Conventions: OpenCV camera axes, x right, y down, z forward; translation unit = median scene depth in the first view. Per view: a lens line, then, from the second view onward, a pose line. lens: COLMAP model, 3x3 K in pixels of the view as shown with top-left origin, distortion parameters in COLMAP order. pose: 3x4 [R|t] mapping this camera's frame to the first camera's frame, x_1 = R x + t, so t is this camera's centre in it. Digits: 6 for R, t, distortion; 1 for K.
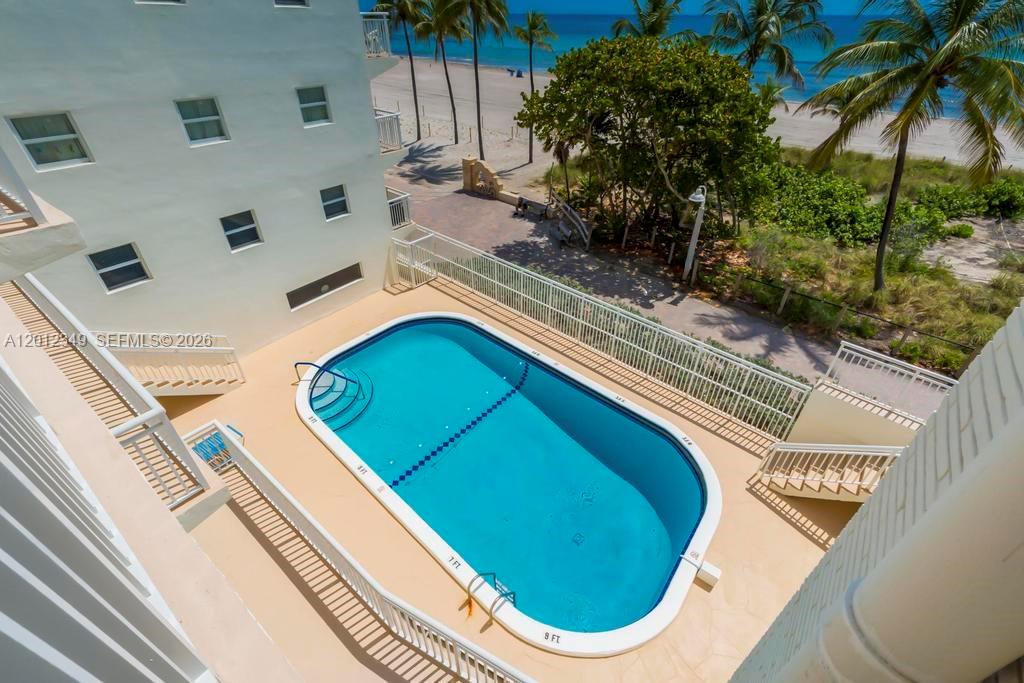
lens RADIAL K [[454.5, 0, 511.2], [0, 454.5, 342.5], [0, 0, 1]] dist [0.002932, 0.000318]
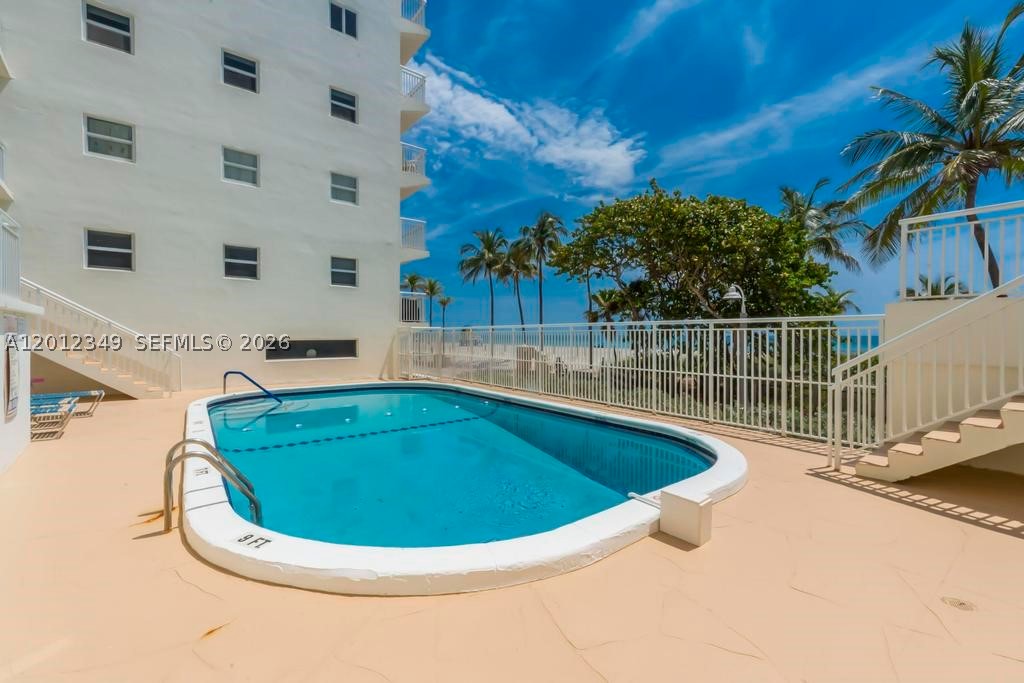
lens RADIAL K [[454.5, 0, 511.2], [0, 454.5, 342.5], [0, 0, 1]] dist [0.002932, 0.000318]
pose [[0.977950, 0.001532, -0.208834, 0.245509], [-0.120911, 0.819484, -0.560202, 0.429171], [0.170278, 0.573099, 0.801600, 0.370670]]
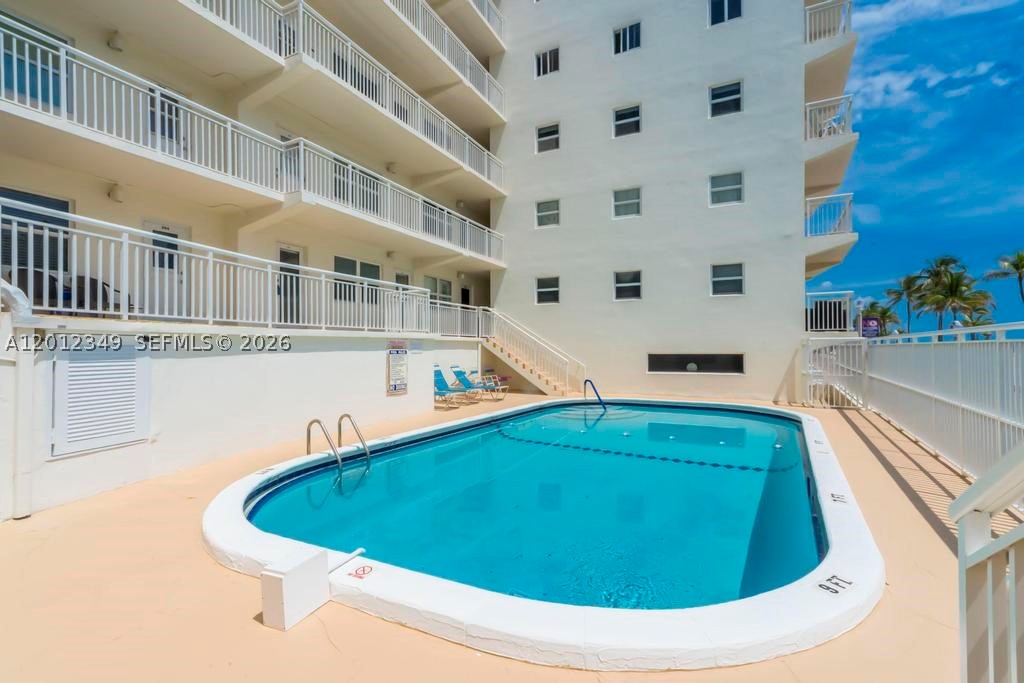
lens RADIAL K [[454.5, 0, 511.2], [0, 454.5, 342.5], [0, 0, 1]] dist [0.002932, 0.000318]
pose [[0.207997, -0.017553, -0.977972, 0.528101], [-0.571388, 0.809324, -0.136050, 0.220729], [0.793885, 0.587100, 0.158308, 0.661363]]
